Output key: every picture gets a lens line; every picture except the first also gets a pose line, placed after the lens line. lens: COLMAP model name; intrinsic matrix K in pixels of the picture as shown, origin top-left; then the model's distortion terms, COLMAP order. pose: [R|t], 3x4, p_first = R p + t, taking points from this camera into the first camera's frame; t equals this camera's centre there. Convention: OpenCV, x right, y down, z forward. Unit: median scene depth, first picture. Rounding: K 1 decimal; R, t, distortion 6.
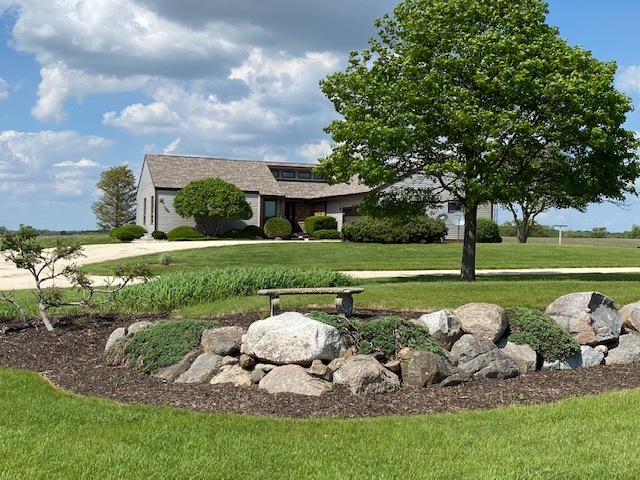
lens RADIAL K [[807.5, 0, 320.0], [0, 807.5, 240.0], [0, 0, 1]] dist [0.028829, 0.027511]
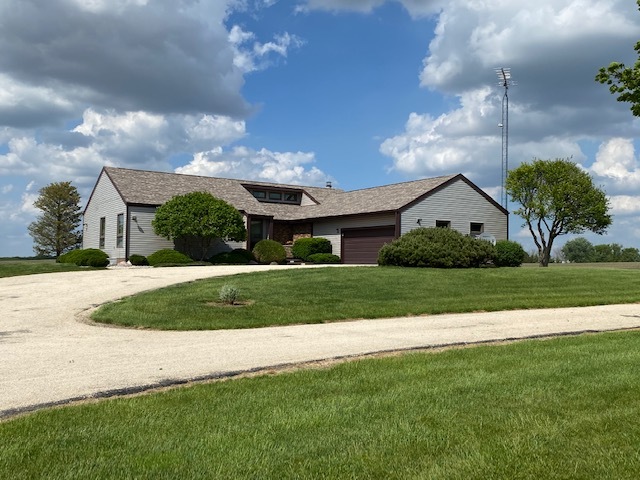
lens RADIAL K [[654.6, 0, 320.0], [0, 654.6, 240.0], [0, 0, 1]] dist [0.100372, -0.013893]
pose [[0.973712, 0.003957, 0.227750, -0.873366], [0.005057, 0.999227, -0.038981, 0.004305], [-0.227729, 0.039108, 0.972939, 1.553822]]
